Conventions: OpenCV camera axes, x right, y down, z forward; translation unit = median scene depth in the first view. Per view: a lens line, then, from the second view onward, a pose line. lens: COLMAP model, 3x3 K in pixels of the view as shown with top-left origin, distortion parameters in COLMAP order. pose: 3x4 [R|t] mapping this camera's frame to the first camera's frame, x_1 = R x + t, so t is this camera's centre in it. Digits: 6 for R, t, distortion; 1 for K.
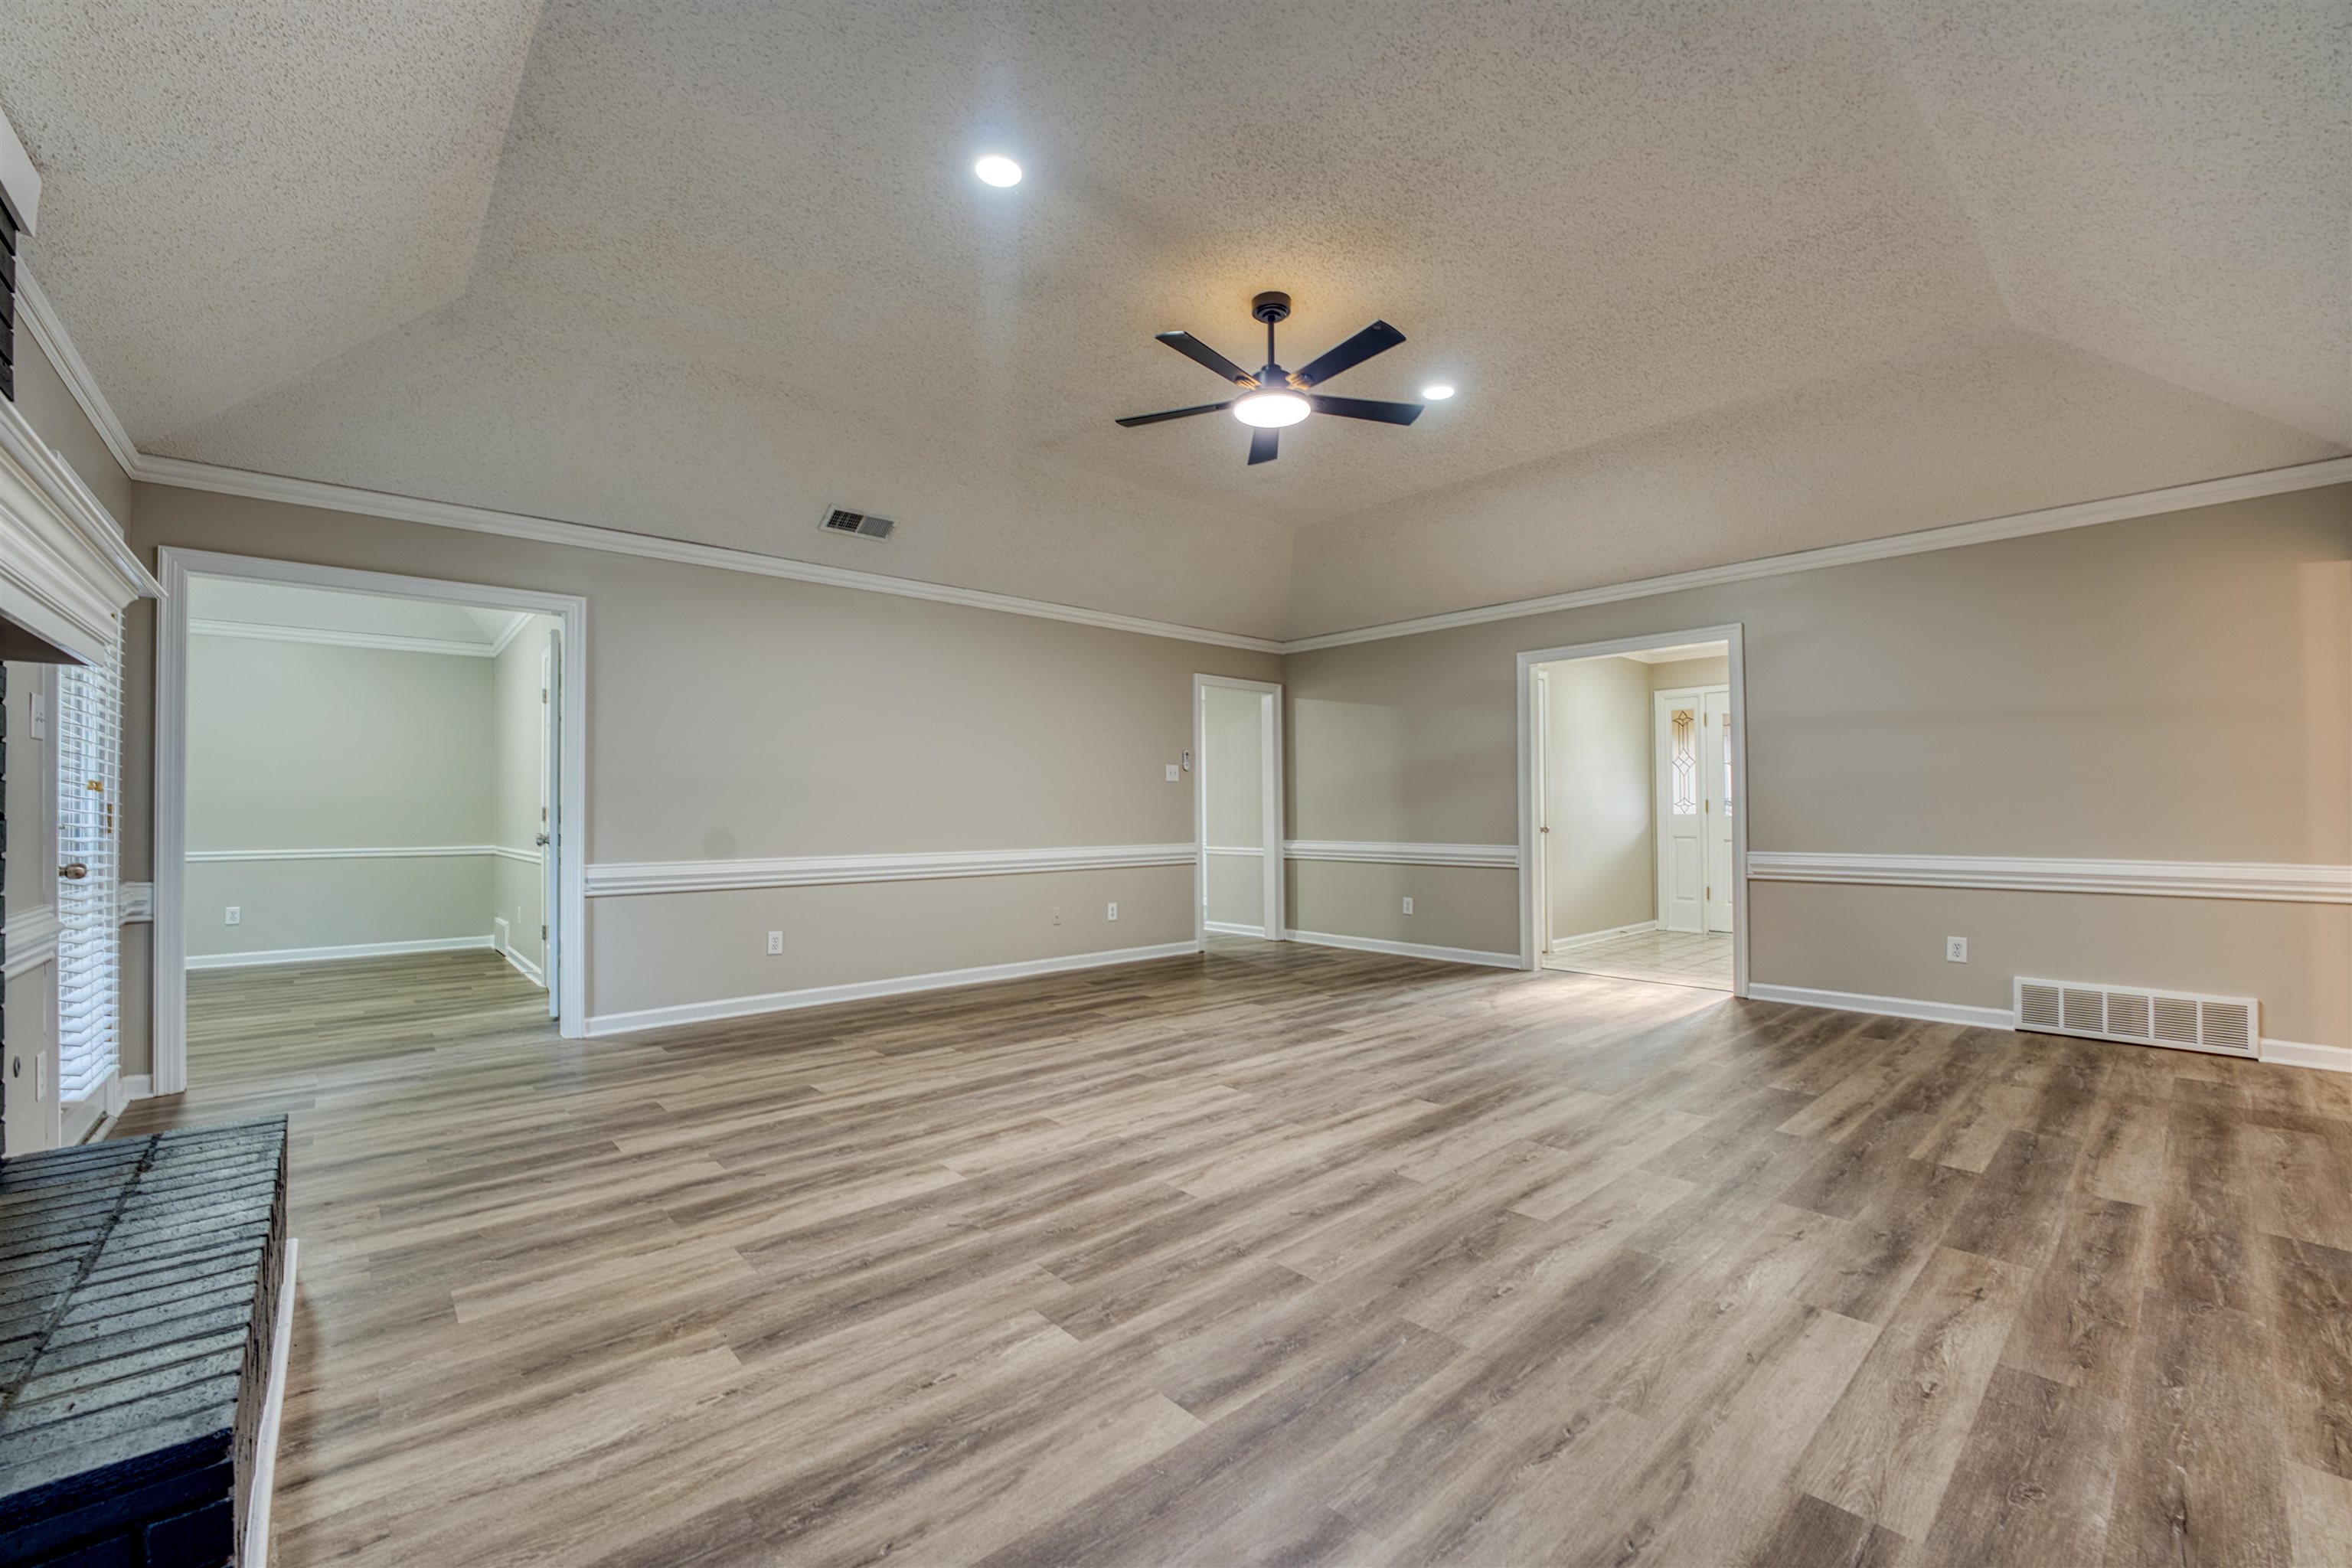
lens RADIAL K [[959.6, 0, 1165.6], [0, 959.6, 795.6], [0, 0, 1]] dist [-0.026064, 0.002451]
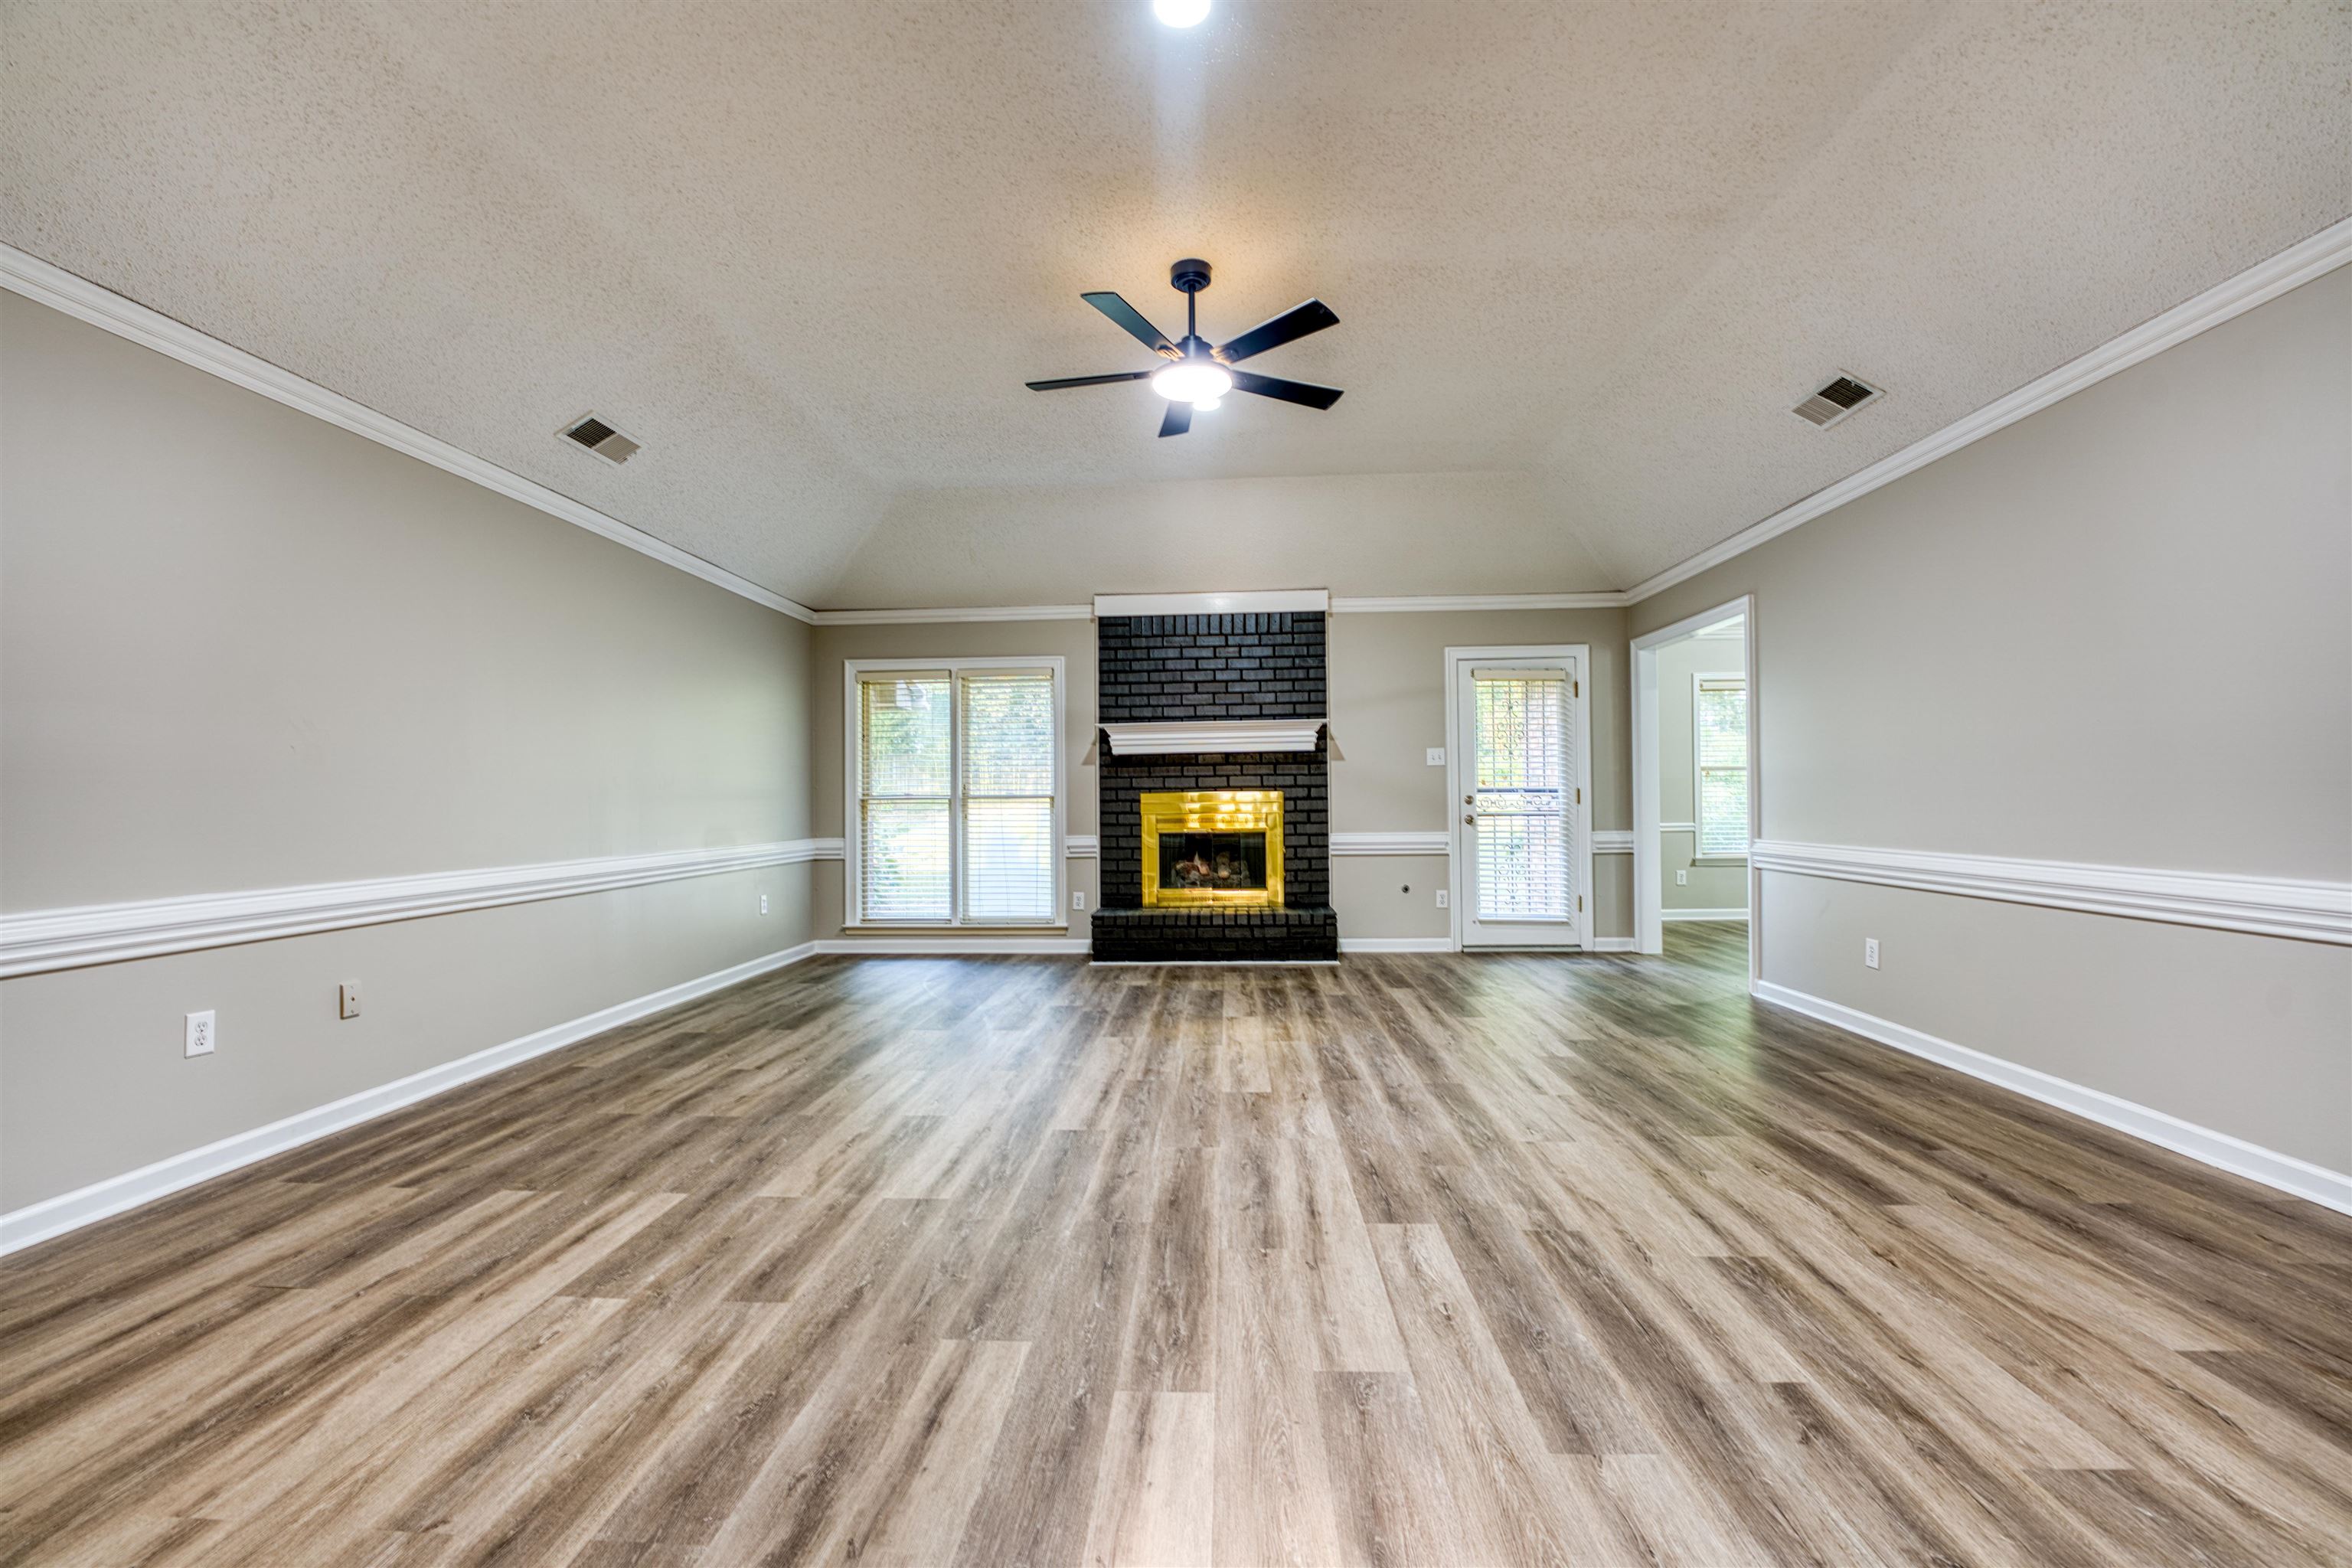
lens RADIAL K [[959.6, 0, 1164.3], [0, 959.6, 793.0], [0, 0, 1]] dist [-0.026064, 0.002451]
pose [[-0.711598, 0.007999, -0.702541, 0.922840], [0.026024, 0.999549, -0.014978, 0.027037], [0.702105, -0.028942, -0.711485, 1.881983]]
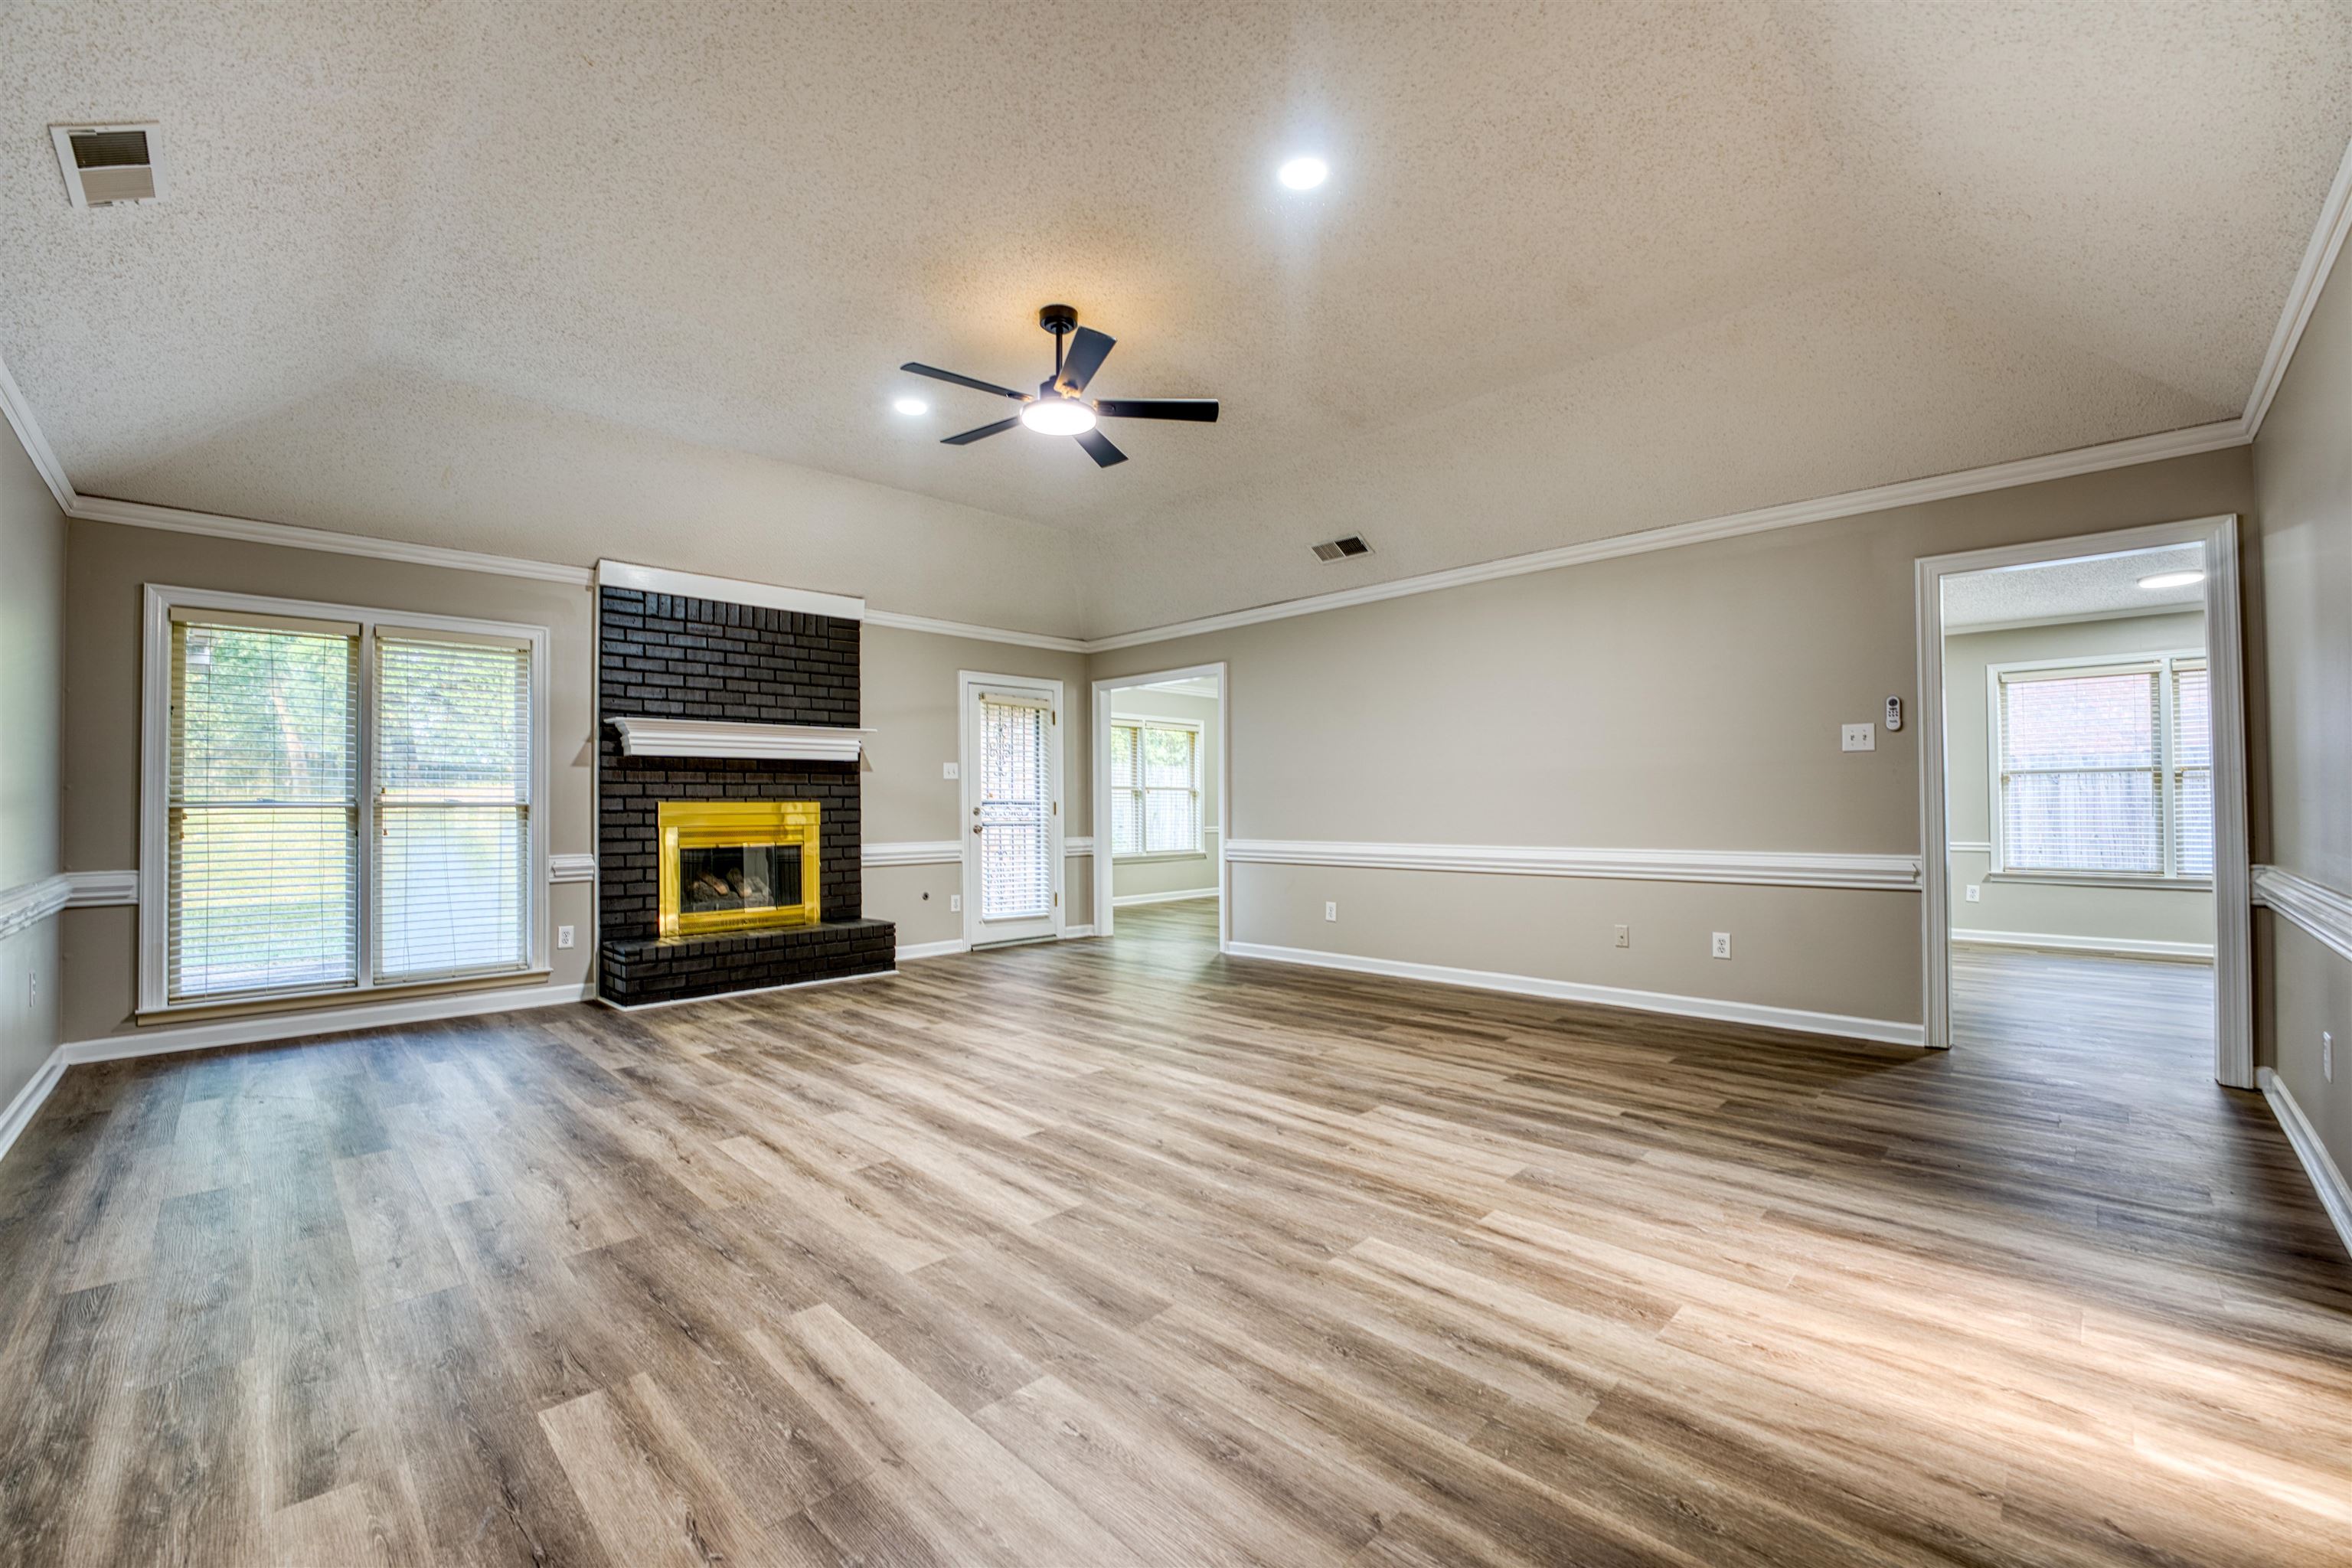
lens RADIAL K [[959.6, 0, 1172.9], [0, 959.6, 796.7], [0, 0, 1]] dist [-0.026064, 0.002451]
pose [[0.053839, -0.005635, -0.998534, 1.303742], [0.022958, 0.999727, -0.004404, 0.014499], [0.998286, -0.022688, 0.053954, 1.205561]]
